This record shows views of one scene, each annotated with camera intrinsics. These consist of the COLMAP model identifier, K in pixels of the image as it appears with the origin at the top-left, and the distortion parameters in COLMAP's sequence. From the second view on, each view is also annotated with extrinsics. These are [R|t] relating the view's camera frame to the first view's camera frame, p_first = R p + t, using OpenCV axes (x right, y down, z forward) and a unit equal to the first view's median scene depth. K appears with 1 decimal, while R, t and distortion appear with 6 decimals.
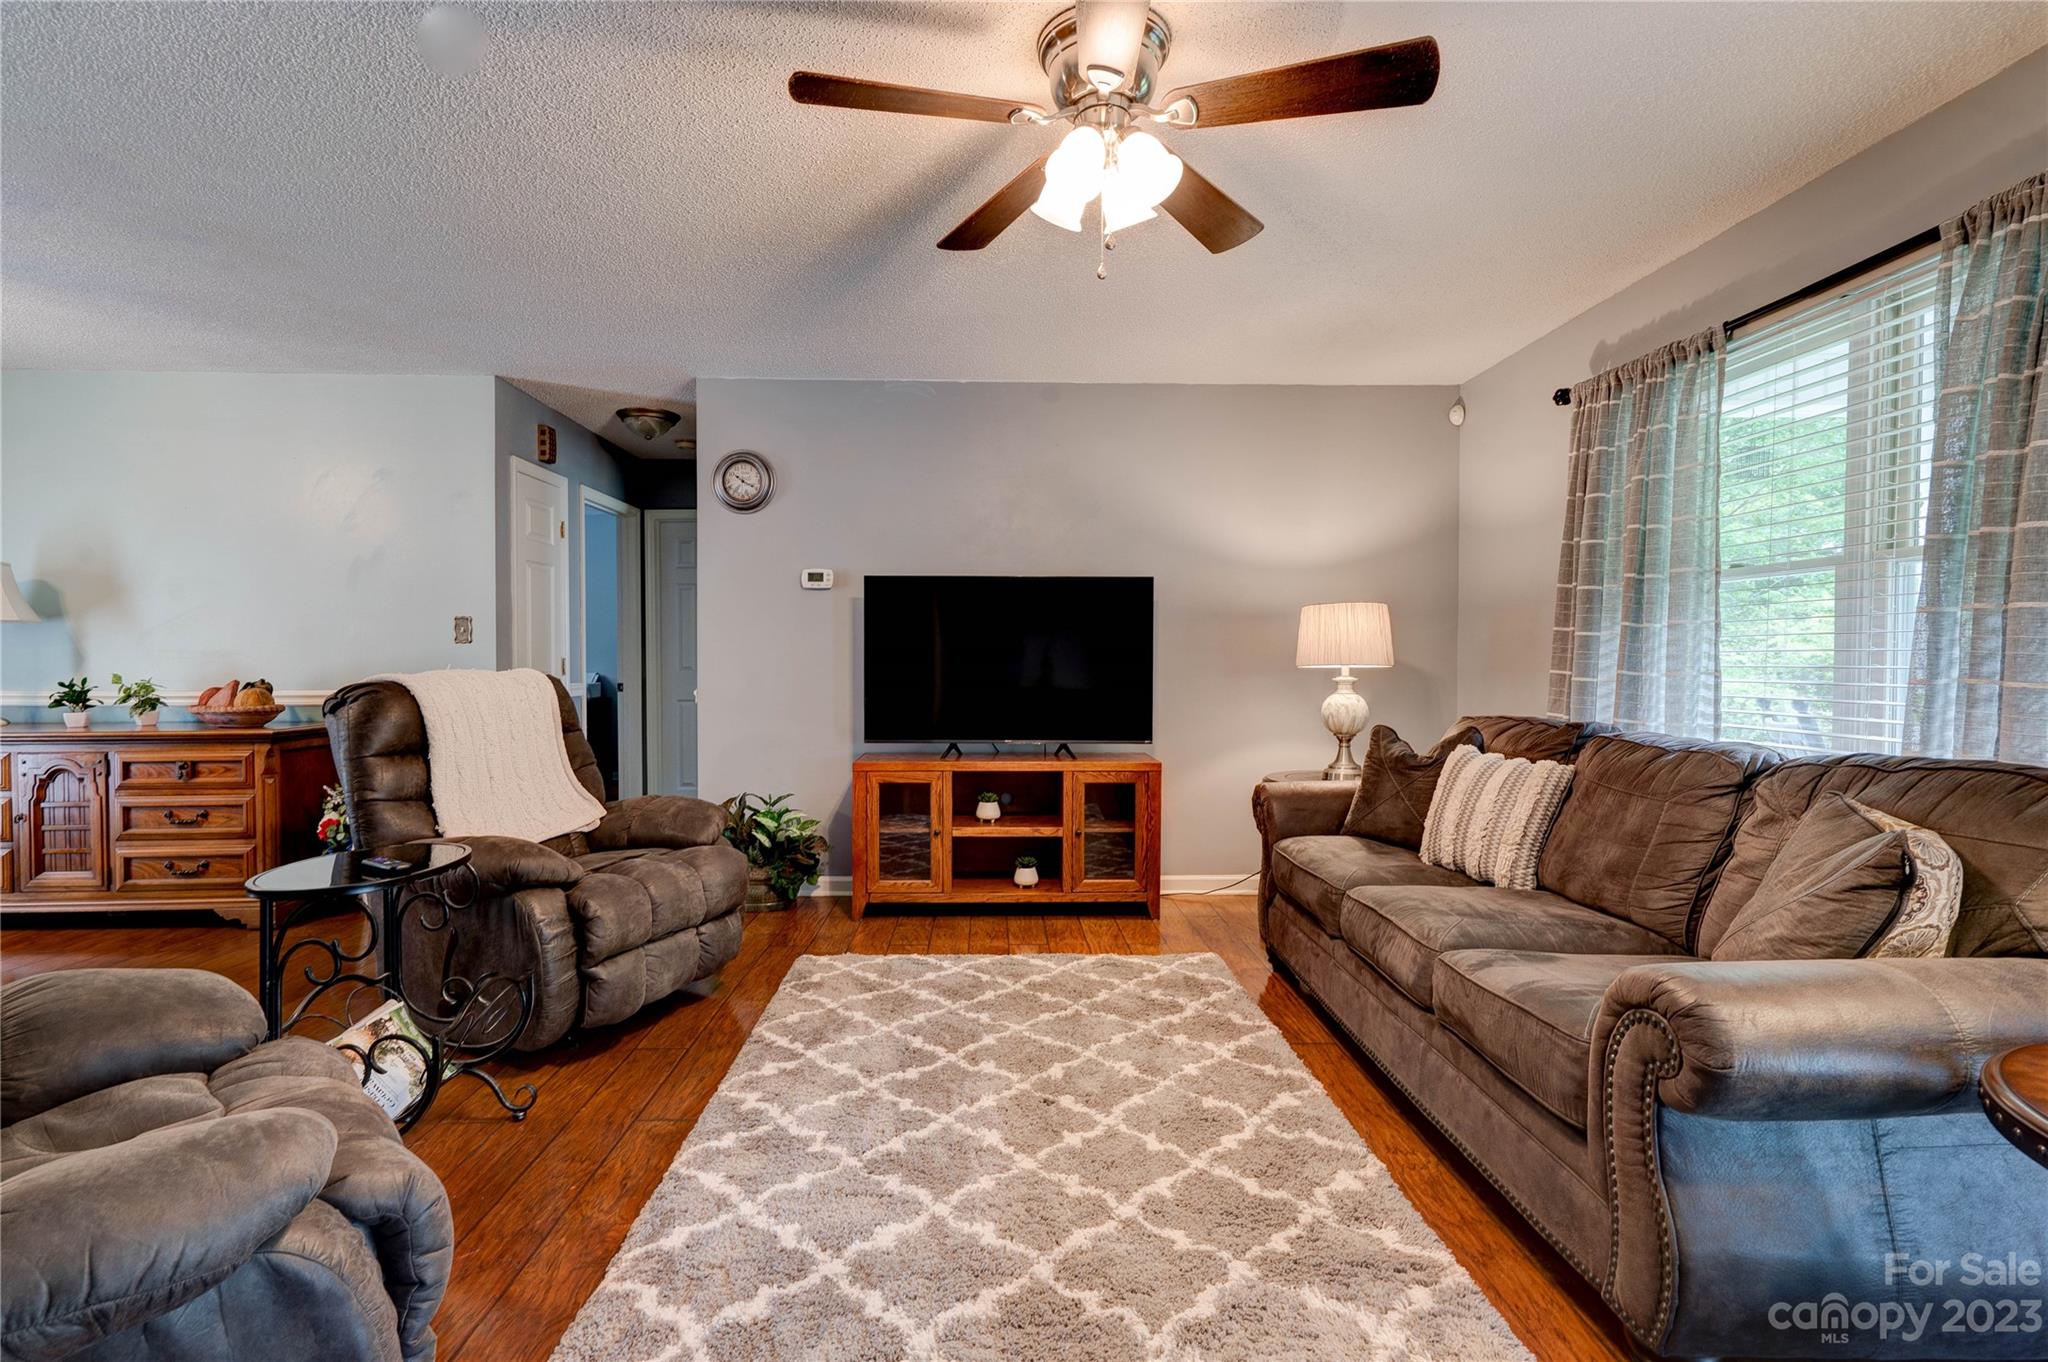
lens RADIAL K [[939.6, 0, 1003.6], [0, 939.6, 678.8], [0, 0, 1]] dist [-0.005744, 0.015768]
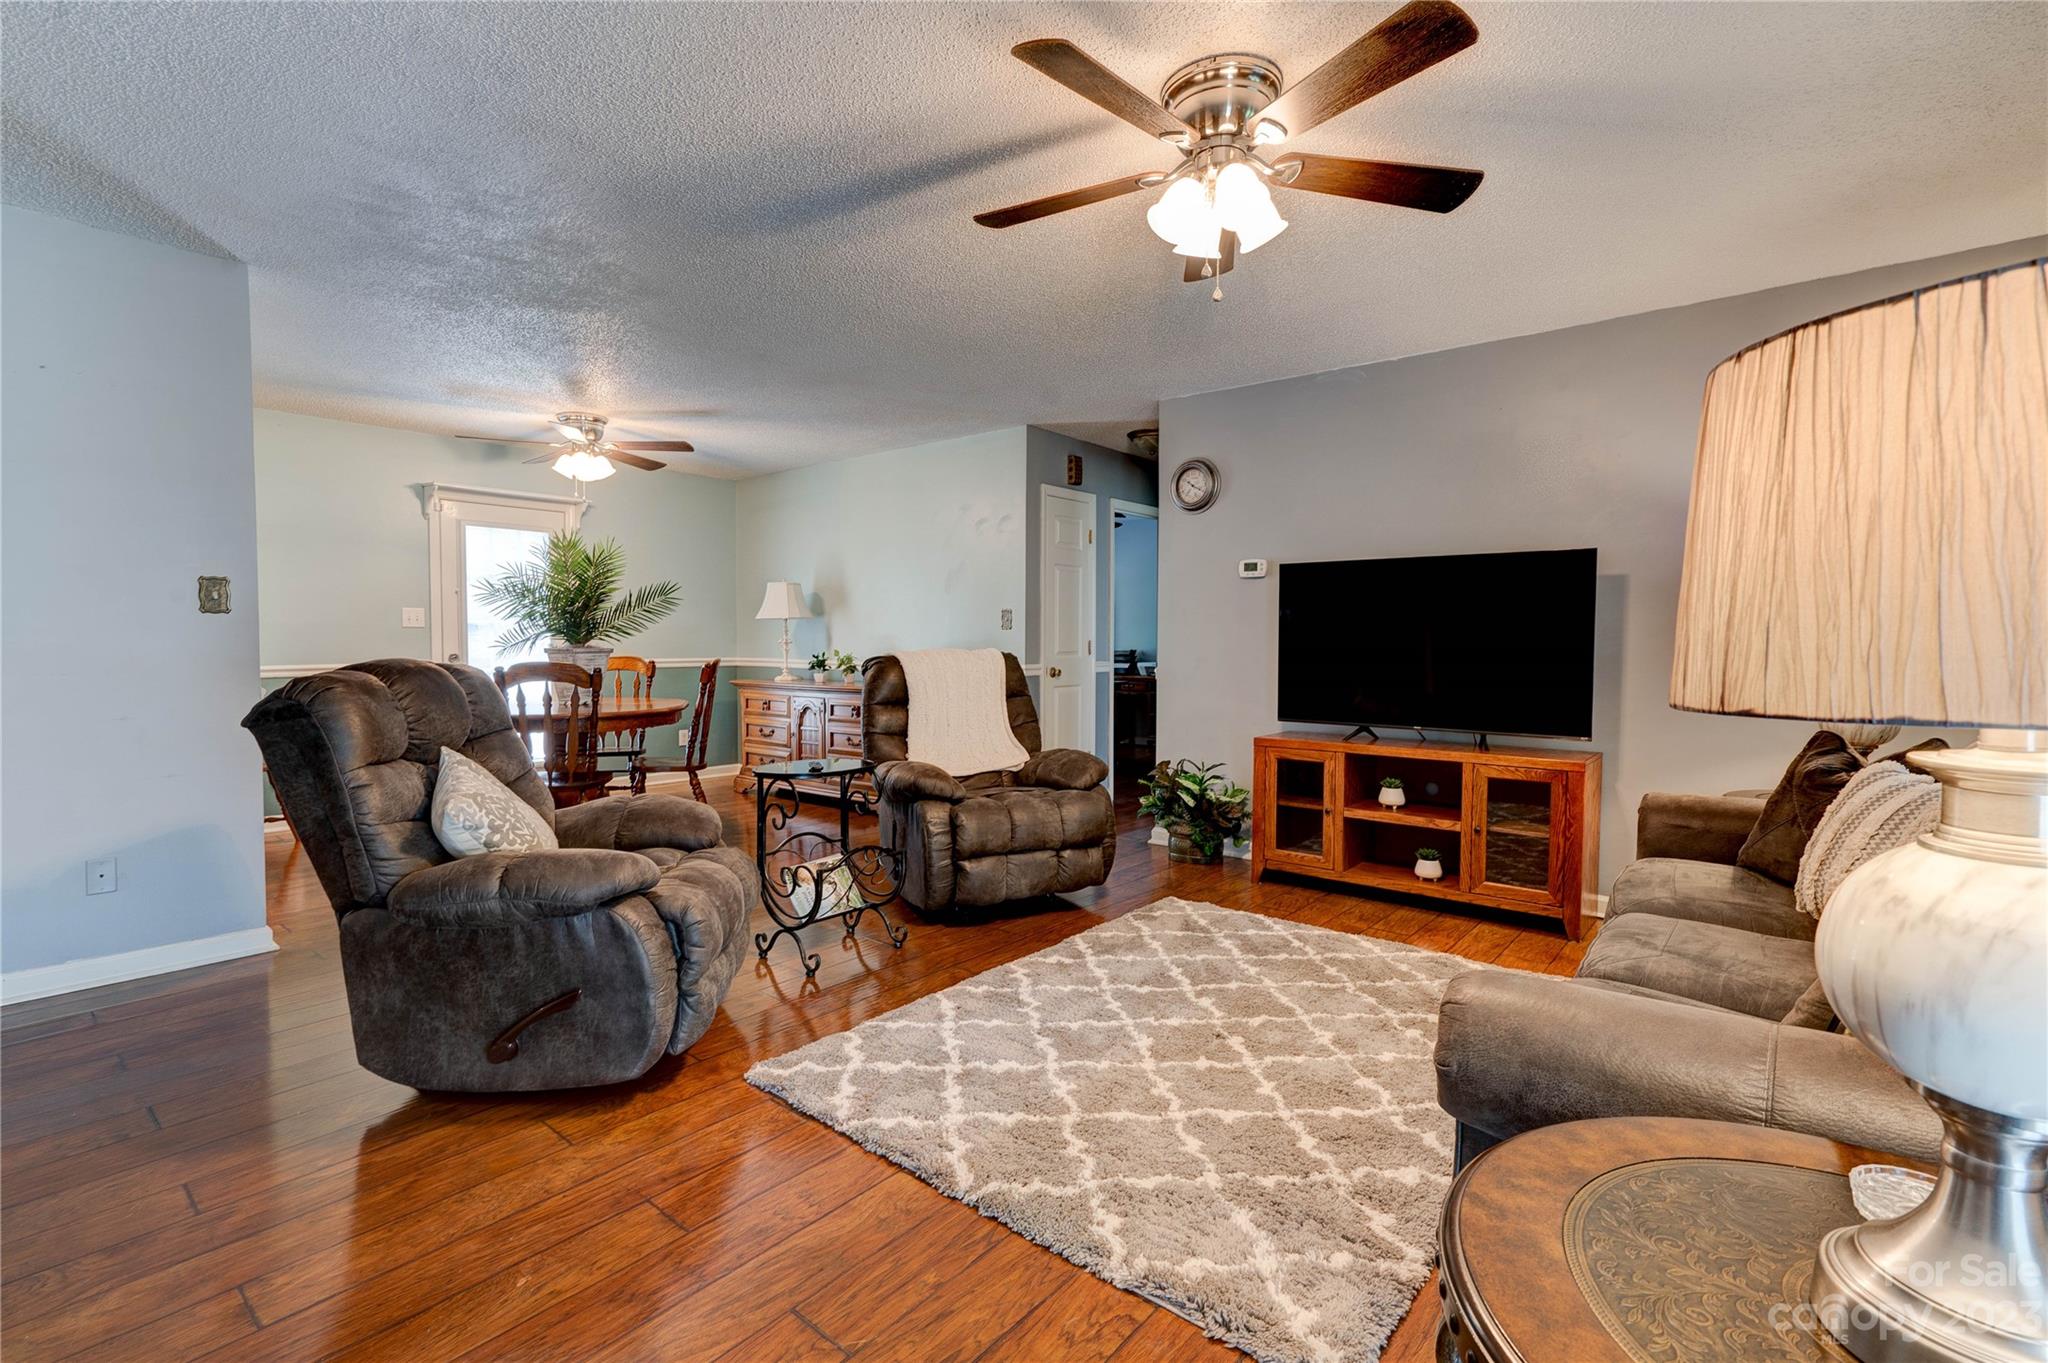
lens RADIAL K [[939.6, 0, 1003.6], [0, 939.6, 679.3], [0, 0, 1]] dist [-0.005744, 0.015768]
pose [[0.748663, 0.029224, -0.662307, 0.392700], [-0.016827, 0.999544, 0.025084, -0.000493], [0.662737, -0.007634, 0.748813, -0.006681]]
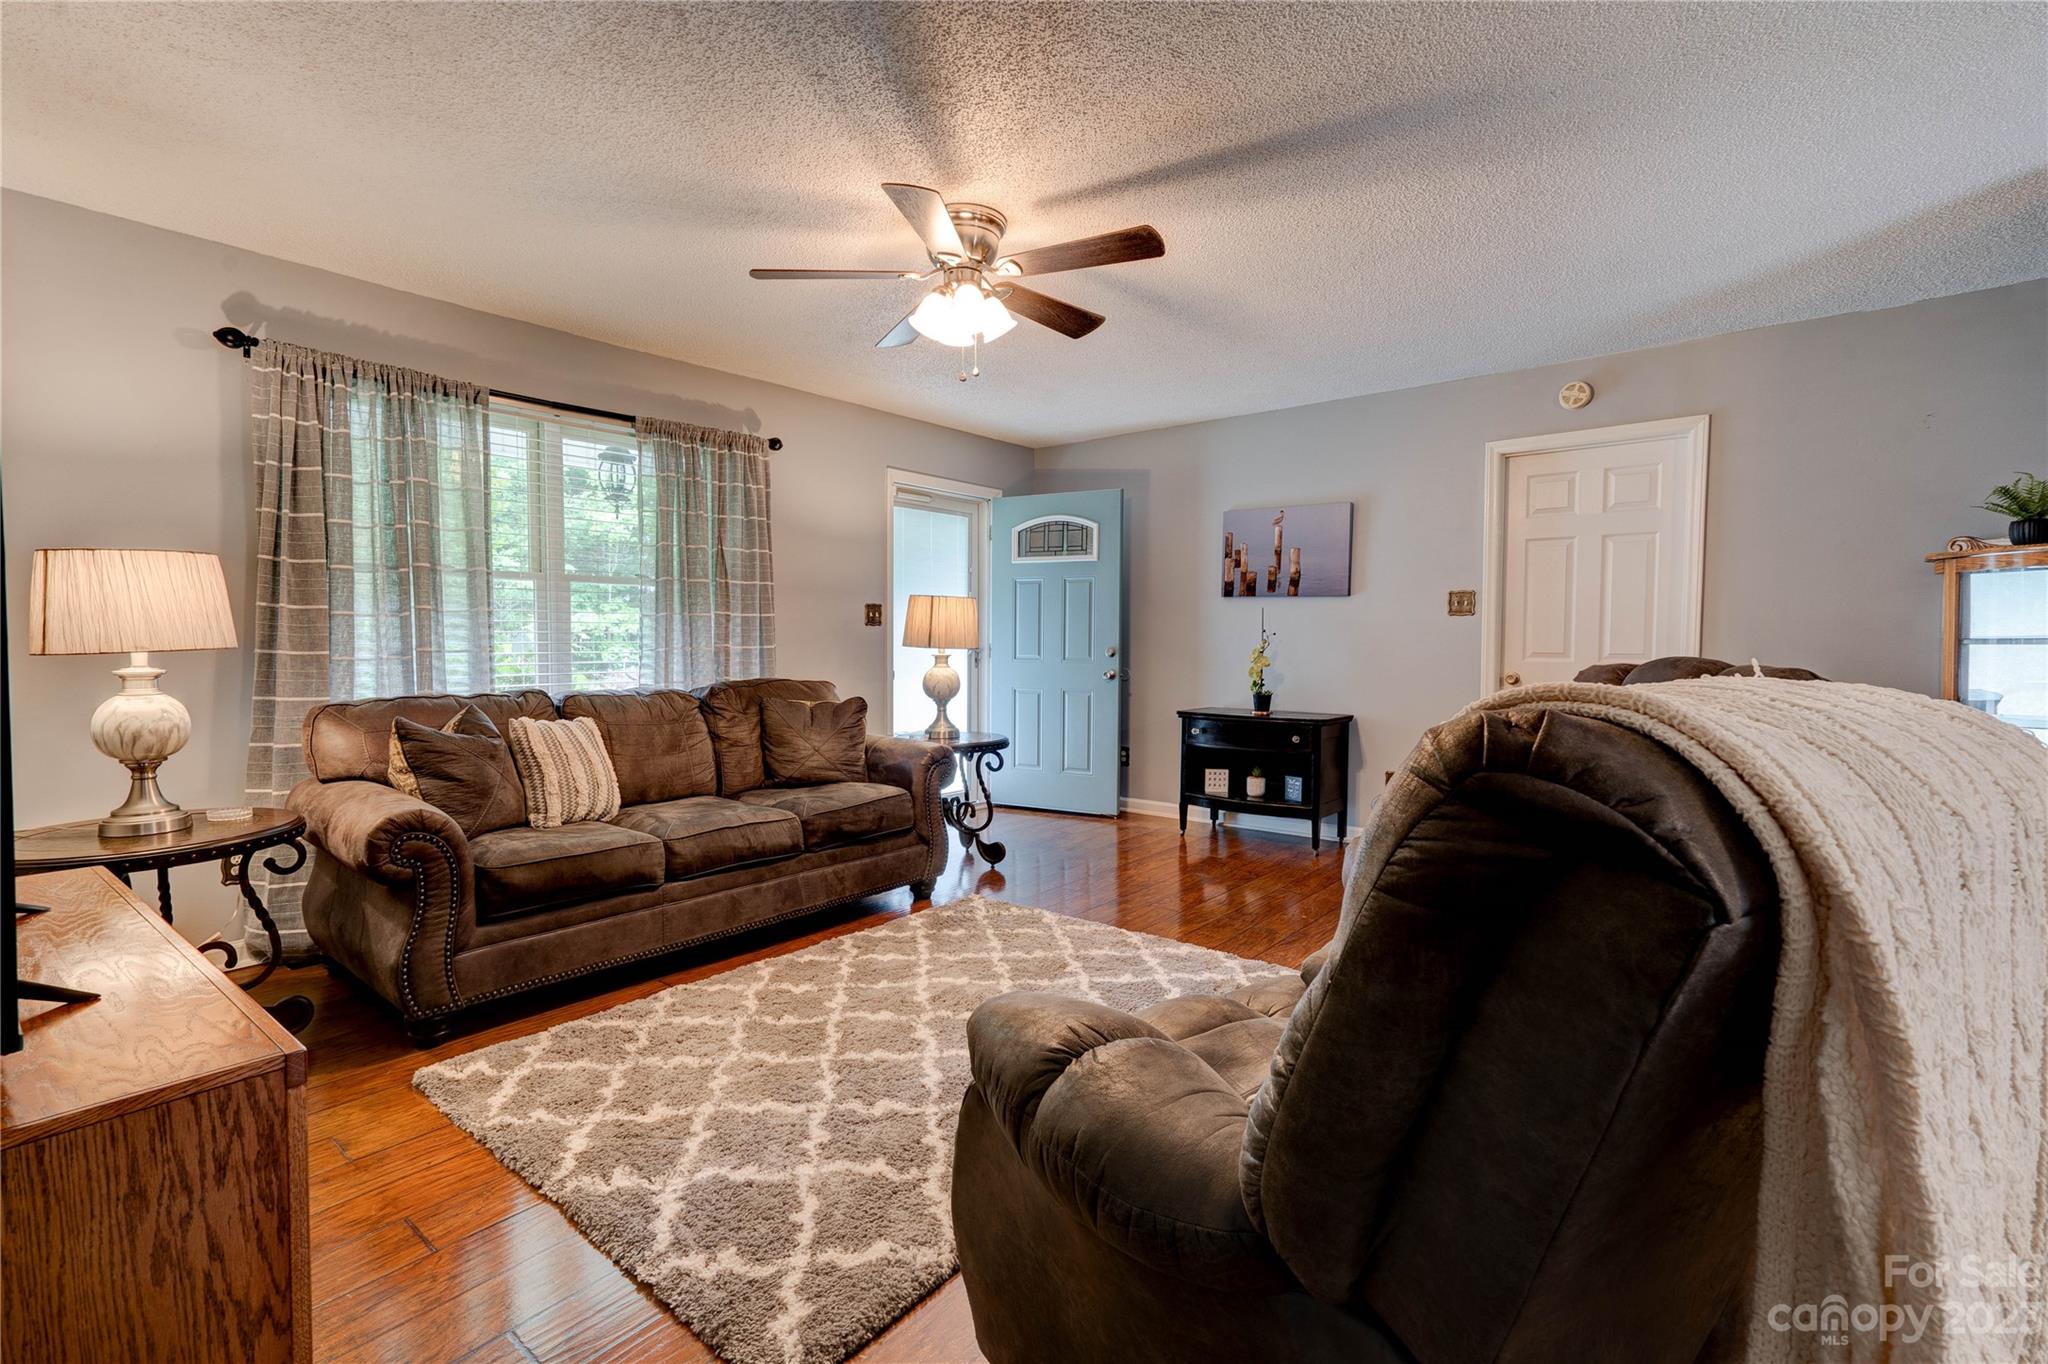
lens RADIAL K [[939.6, 0, 1003.6], [0, 939.6, 679.8], [0, 0, 1]] dist [-0.005744, 0.015768]
pose [[-0.753980, -0.027860, 0.656307, -0.540771], [0.016426, 0.997988, 0.061234, -0.024042], [-0.656692, 0.056950, -0.752005, 1.225940]]
